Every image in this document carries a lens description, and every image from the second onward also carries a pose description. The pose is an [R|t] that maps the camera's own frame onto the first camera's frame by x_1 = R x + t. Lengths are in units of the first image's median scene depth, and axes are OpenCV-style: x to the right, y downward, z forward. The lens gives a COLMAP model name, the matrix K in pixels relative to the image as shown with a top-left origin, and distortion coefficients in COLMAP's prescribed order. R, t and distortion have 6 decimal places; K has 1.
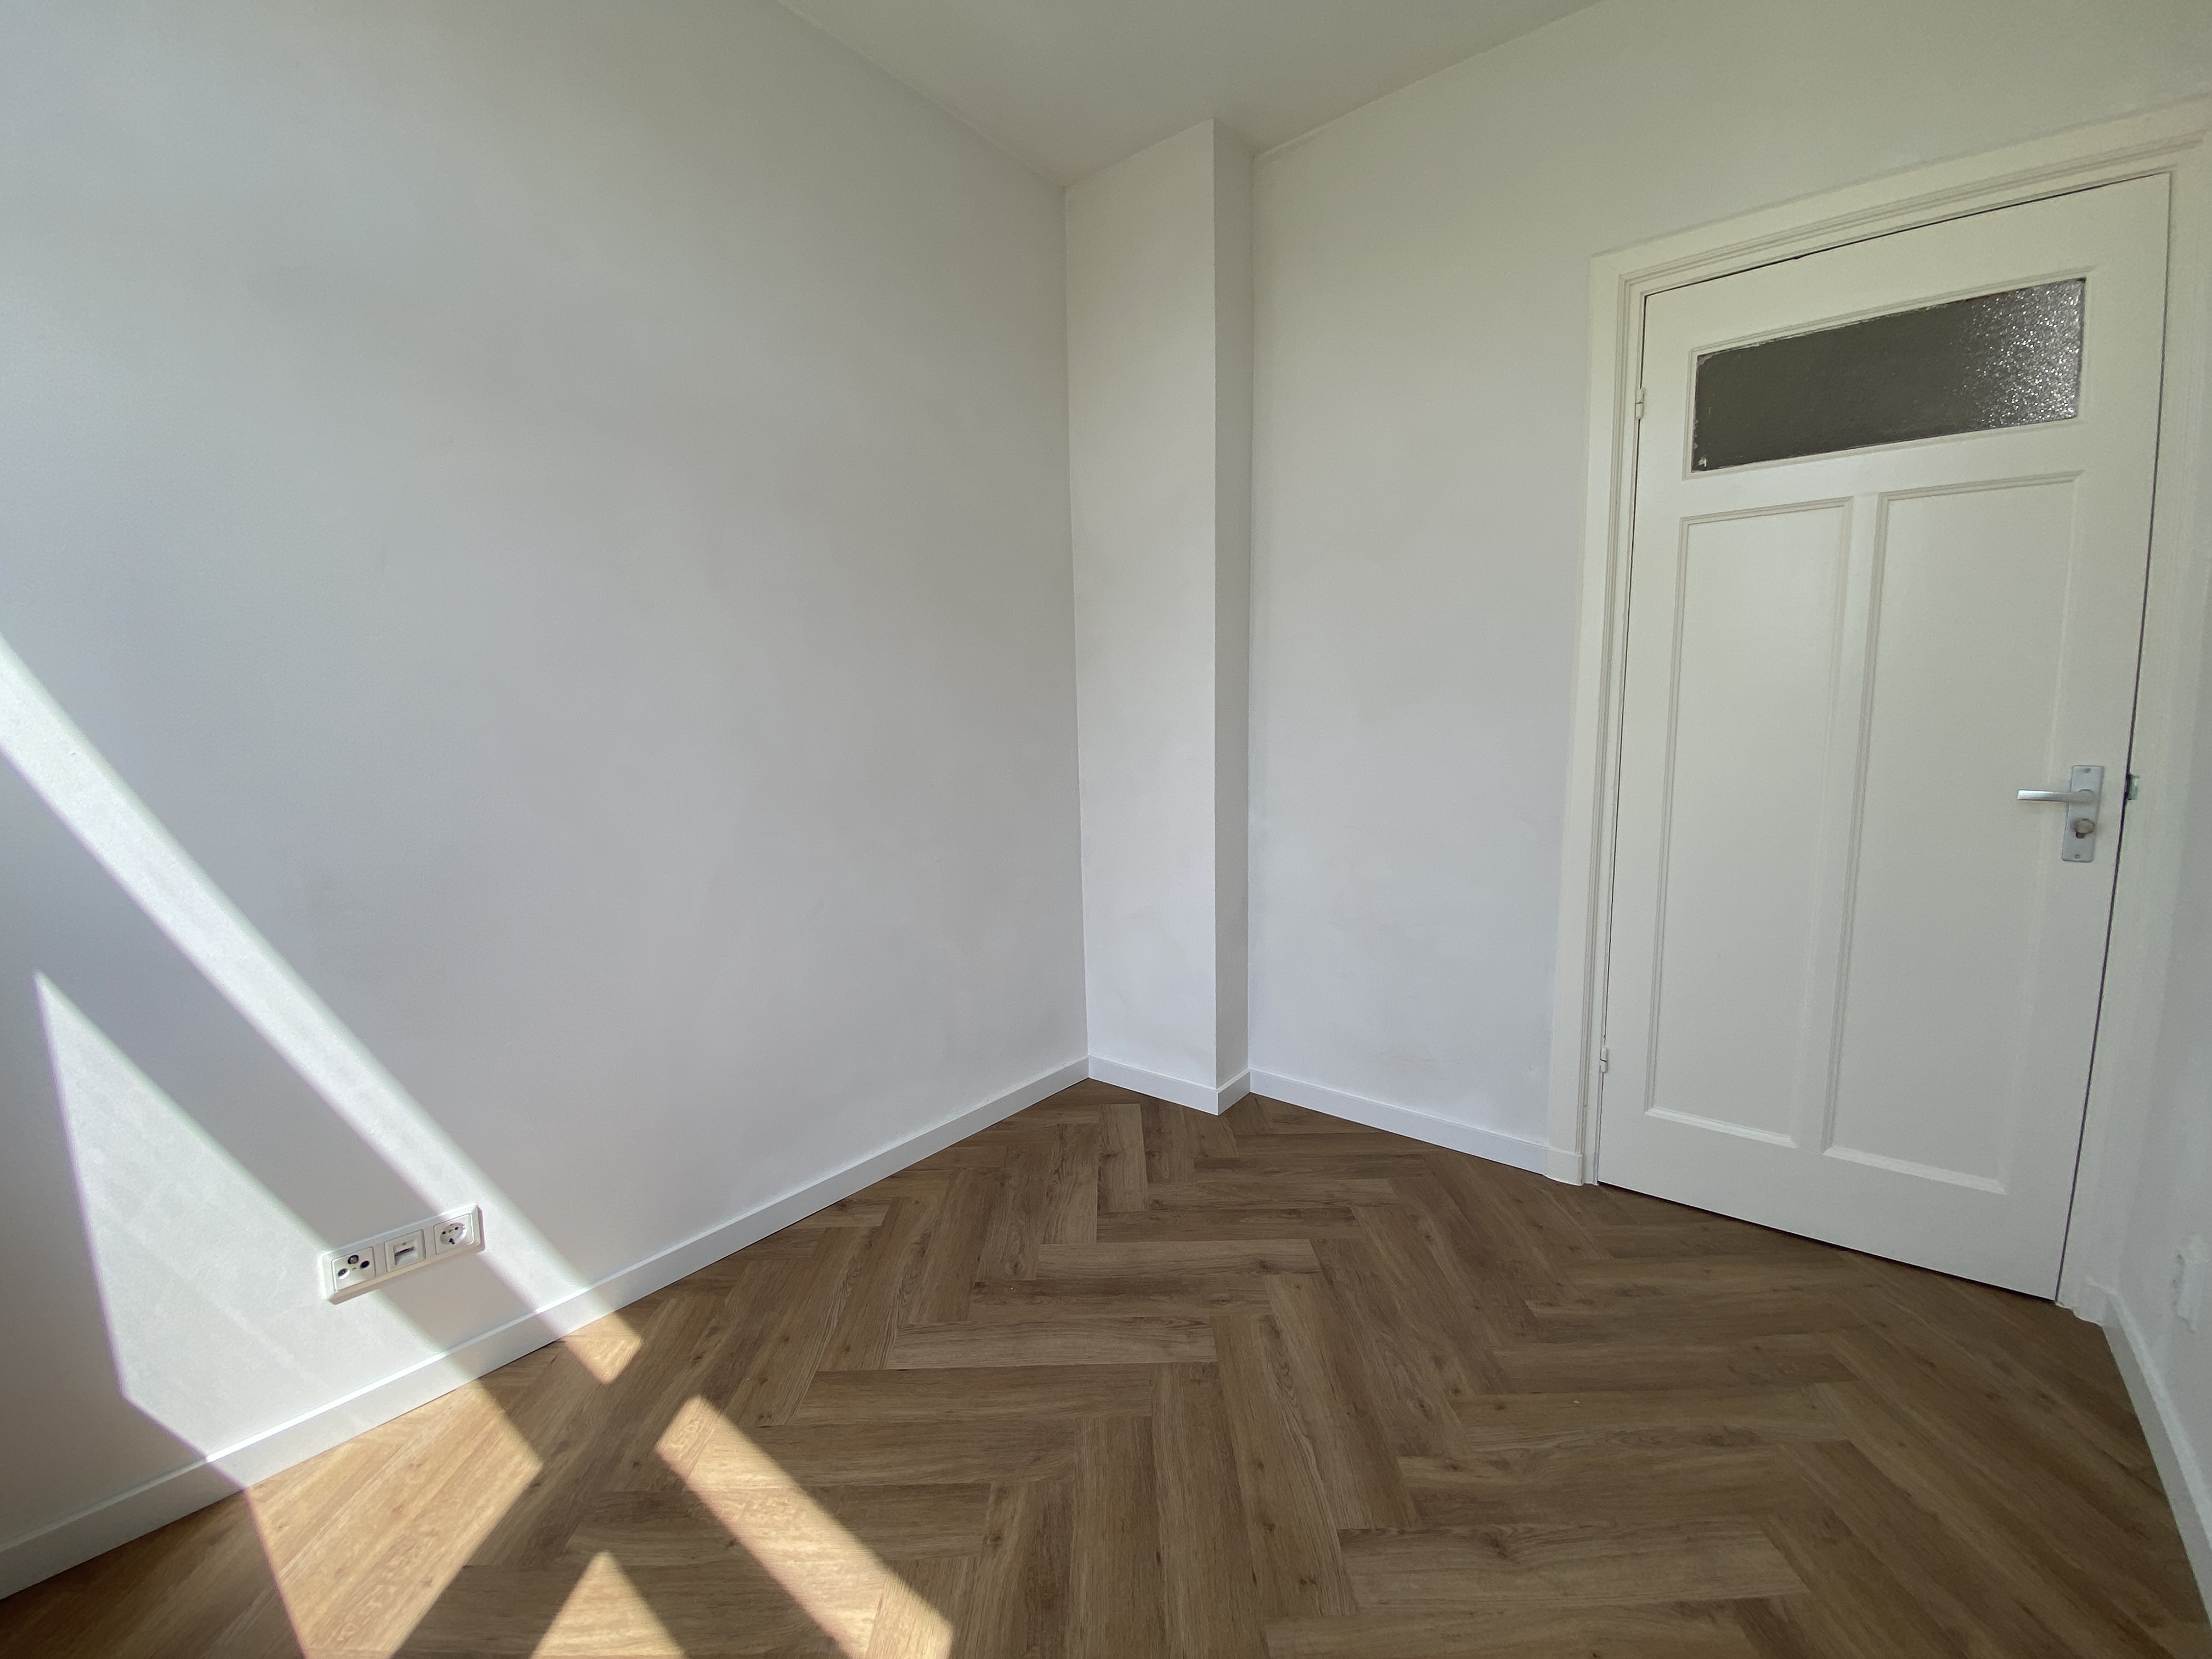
lens RADIAL K [[883.9, 0, 1132.6], [0, 883.9, 834.0], [0, 0, 1]] dist [0.015635, -0.014456]
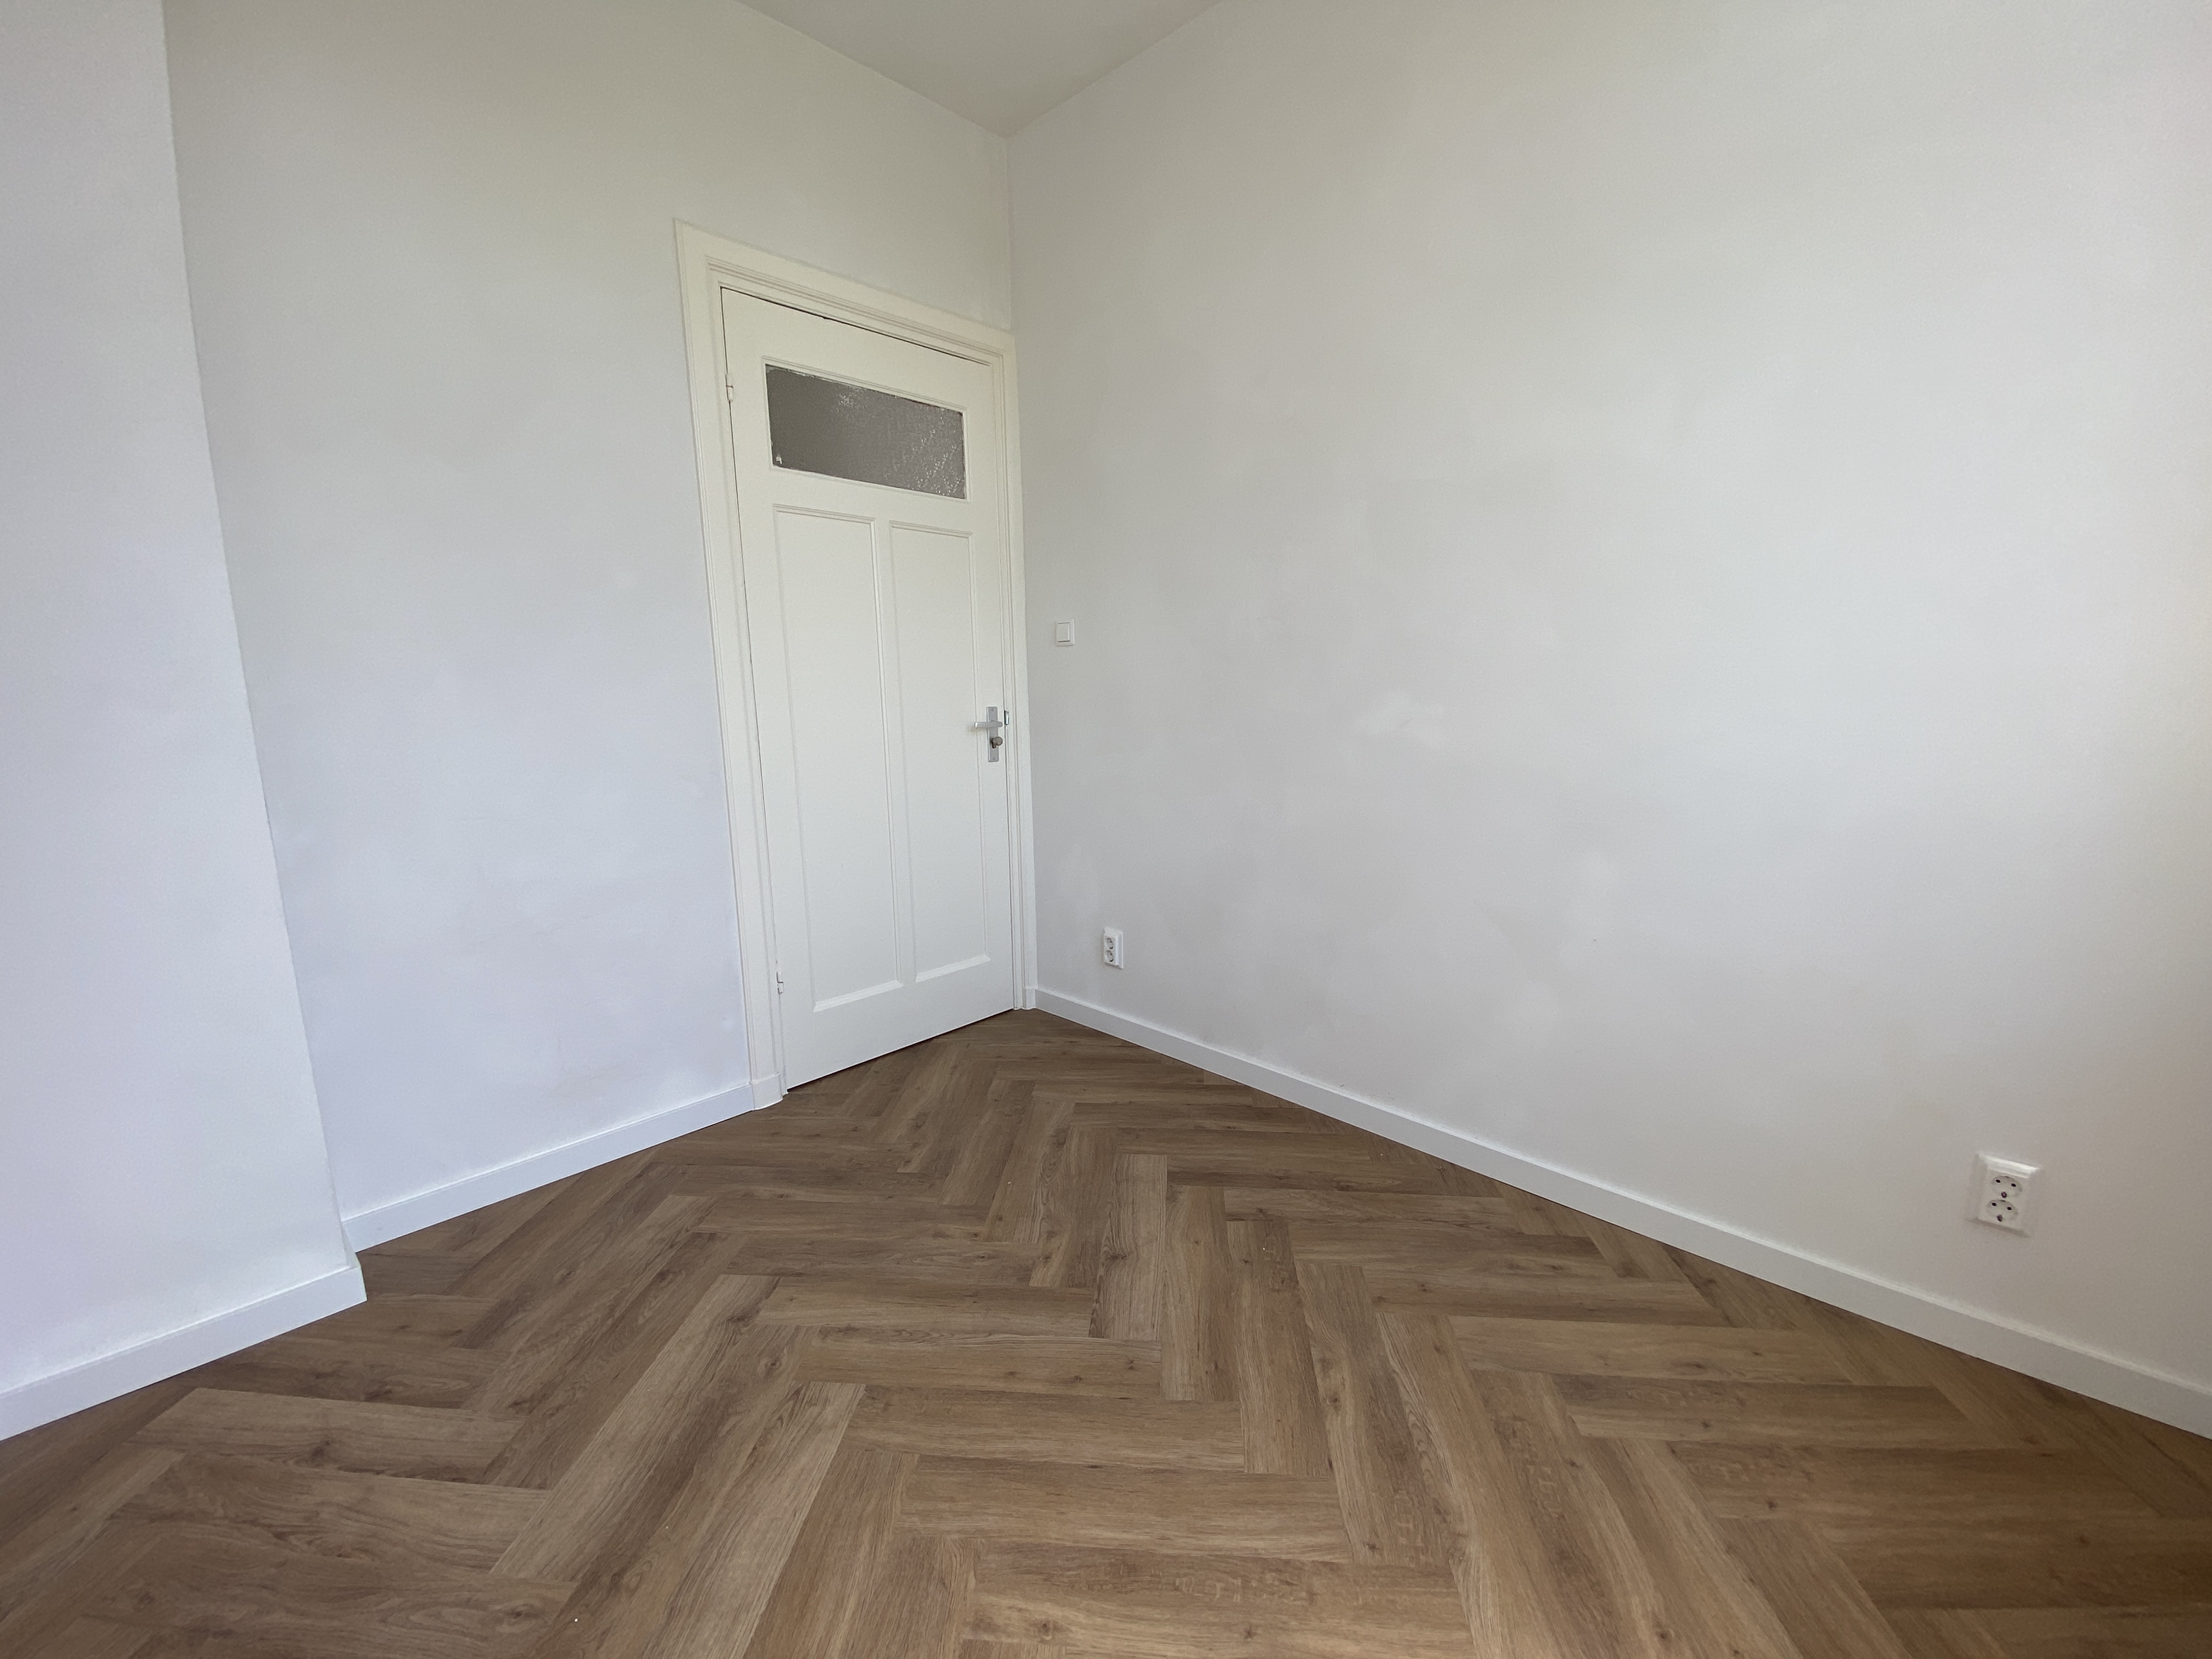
lens RADIAL K [[894.1, 0, 1078.0], [0, 894.1, 830.5], [0, 0, 1]] dist [0.035361, -0.022732]
pose [[0.139744, -0.156294, 0.977775, -0.655146], [0.141779, 0.980448, 0.136458, -0.046724], [-0.979985, 0.119559, 0.159171, 0.557081]]
